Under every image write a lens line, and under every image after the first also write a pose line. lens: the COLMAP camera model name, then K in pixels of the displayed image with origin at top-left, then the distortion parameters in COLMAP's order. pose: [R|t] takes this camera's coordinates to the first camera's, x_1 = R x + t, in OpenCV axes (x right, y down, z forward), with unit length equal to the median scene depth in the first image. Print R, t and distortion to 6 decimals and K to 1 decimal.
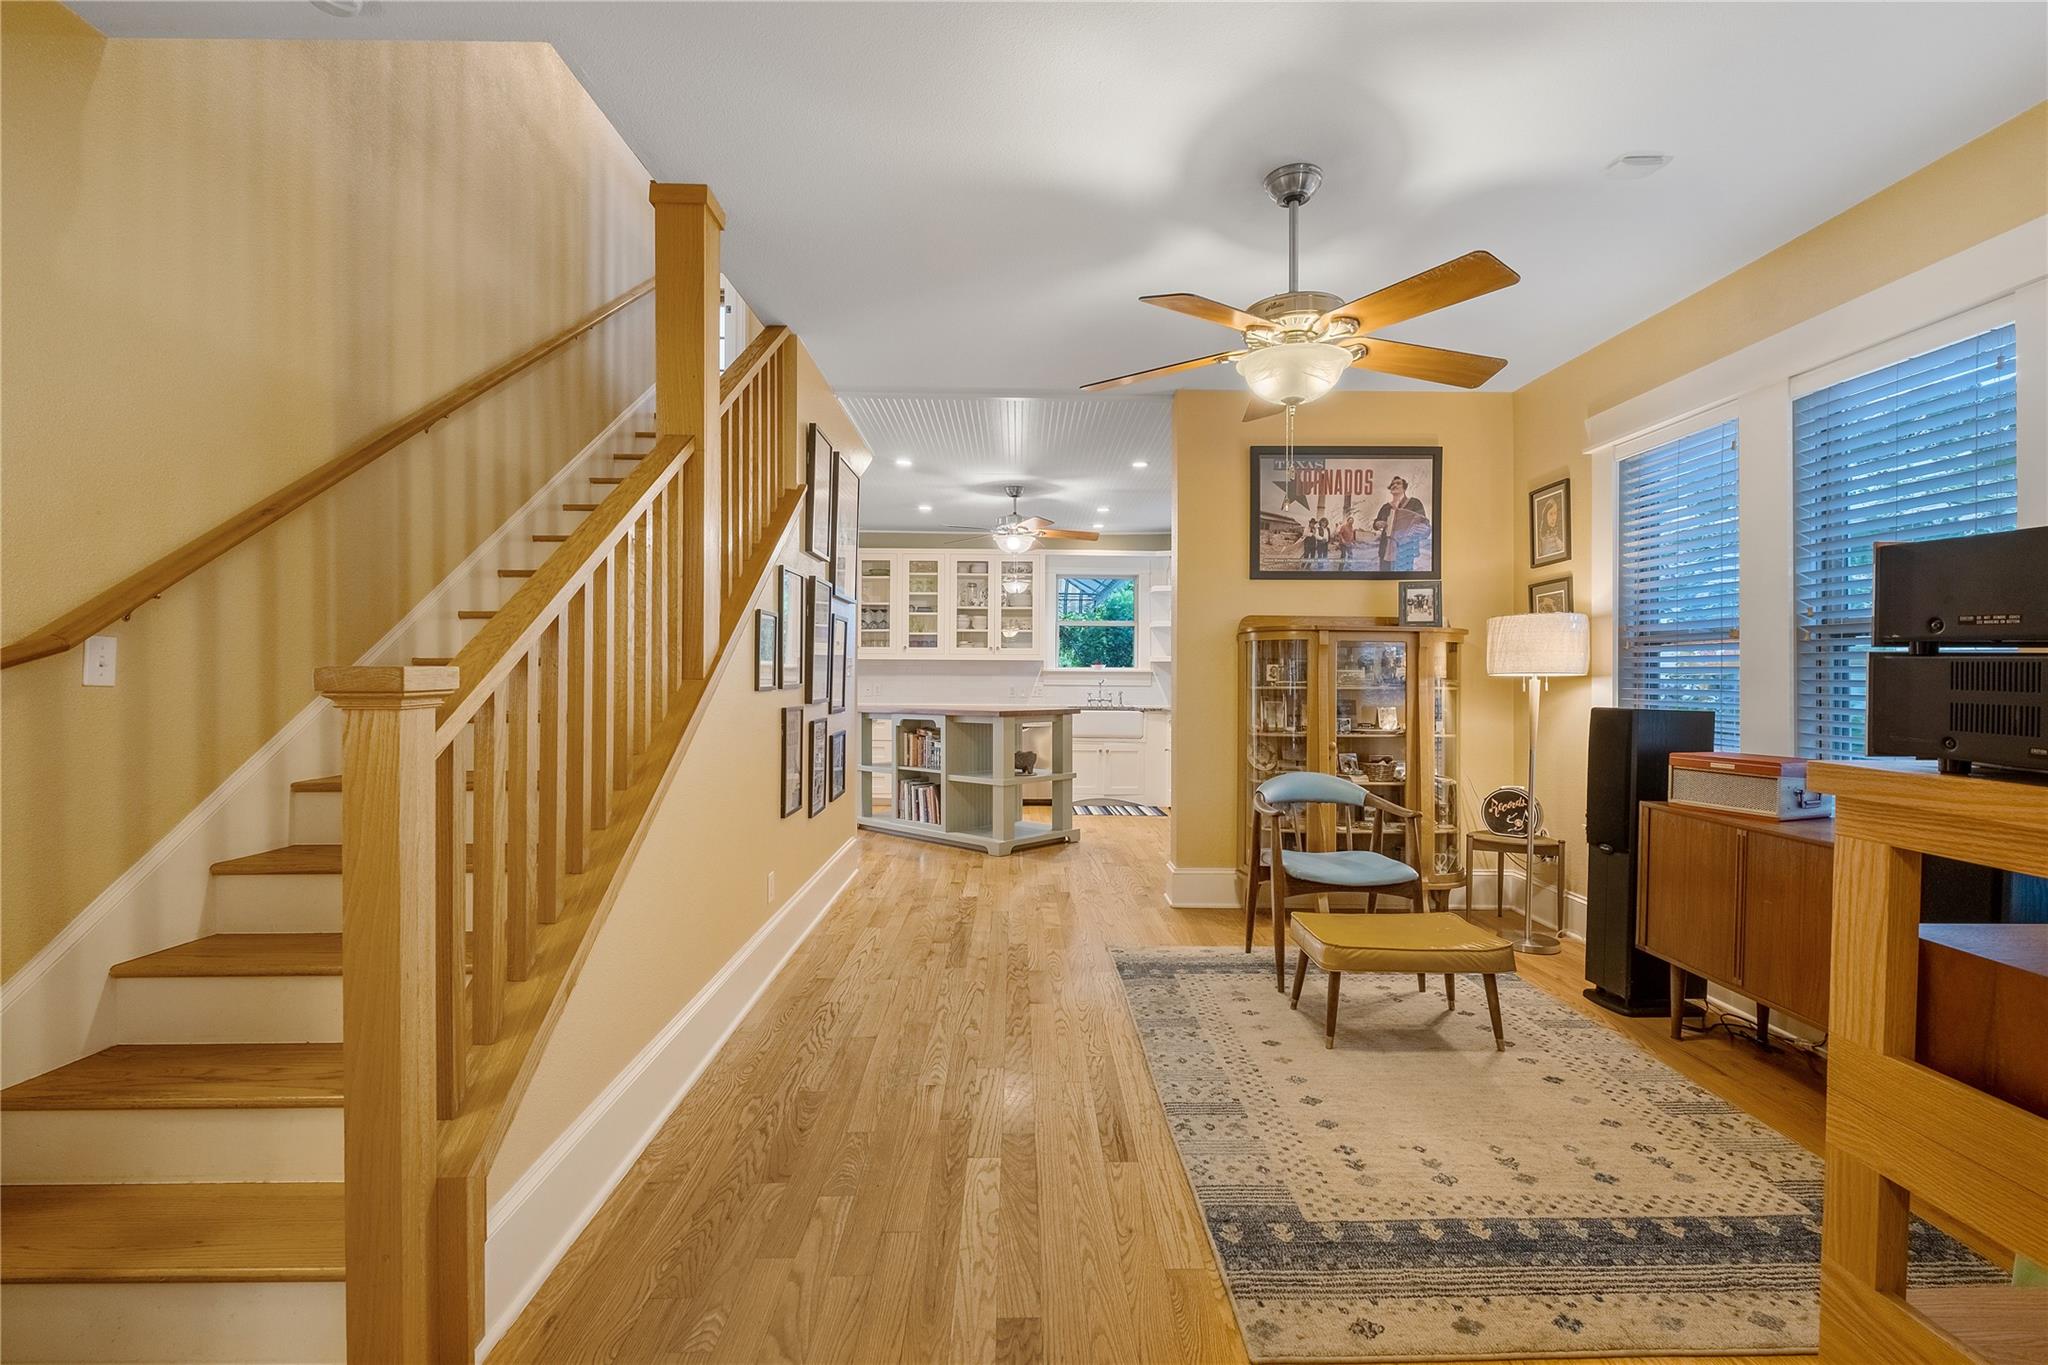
lens RADIAL K [[904.1, 0, 1027.3], [0, 904.1, 662.8], [0, 0, 1]] dist [0.004169, -0.001590]
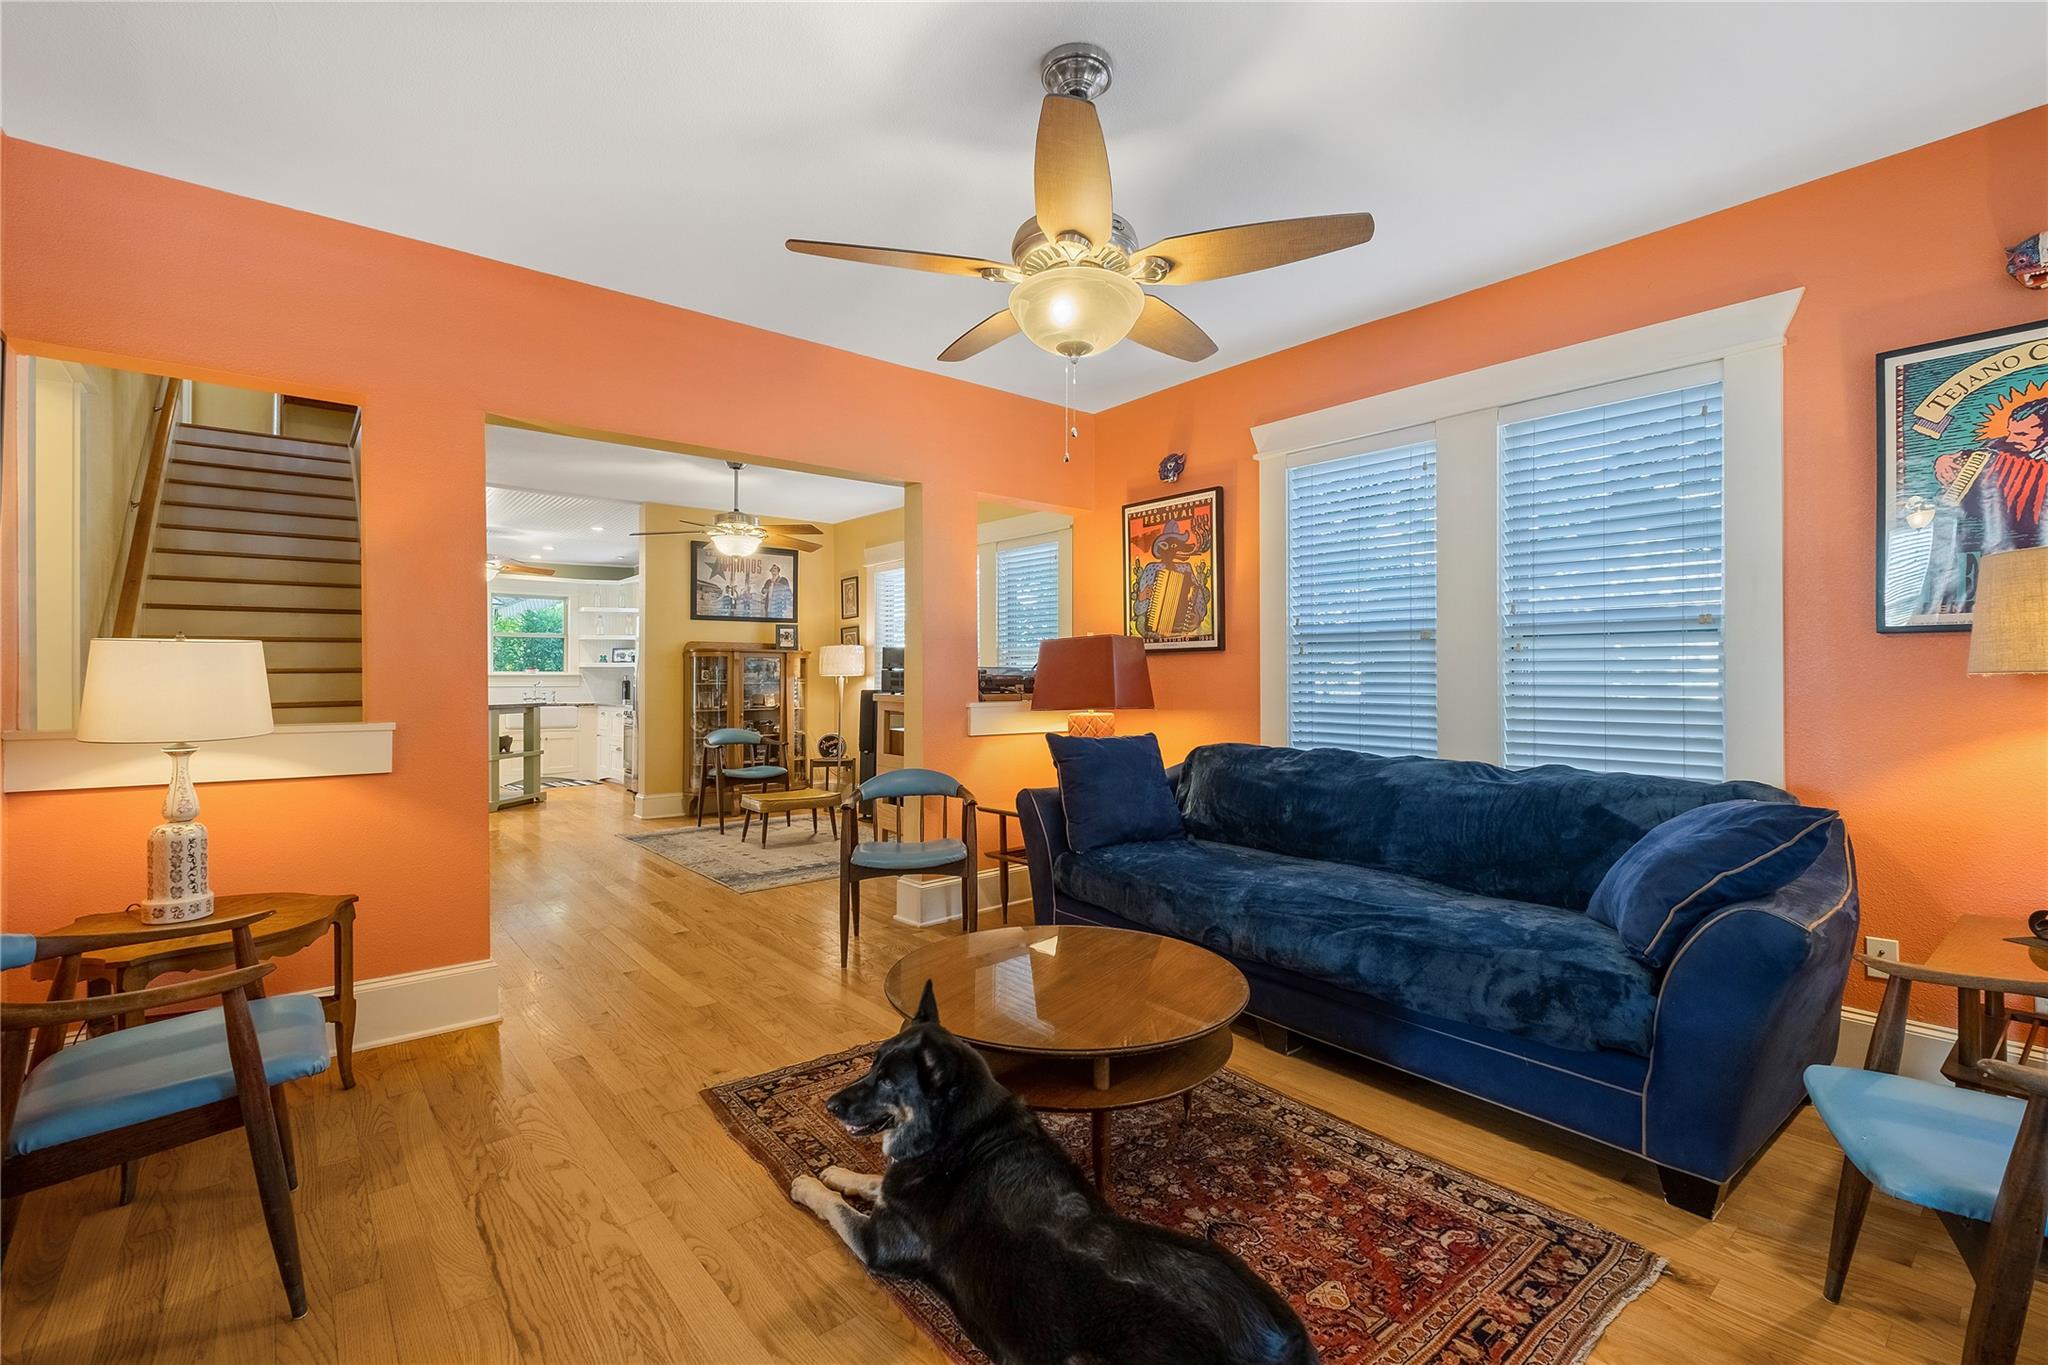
lens RADIAL K [[904.1, 0, 1035.0], [0, 904.1, 671.3], [0, 0, 1]] dist [0.004169, -0.001590]
pose [[0.776028, -0.002836, 0.630693, -0.335440], [-0.001461, 0.999979, 0.006293, -0.008369], [-0.630697, -0.005805, 0.776007, -0.747769]]
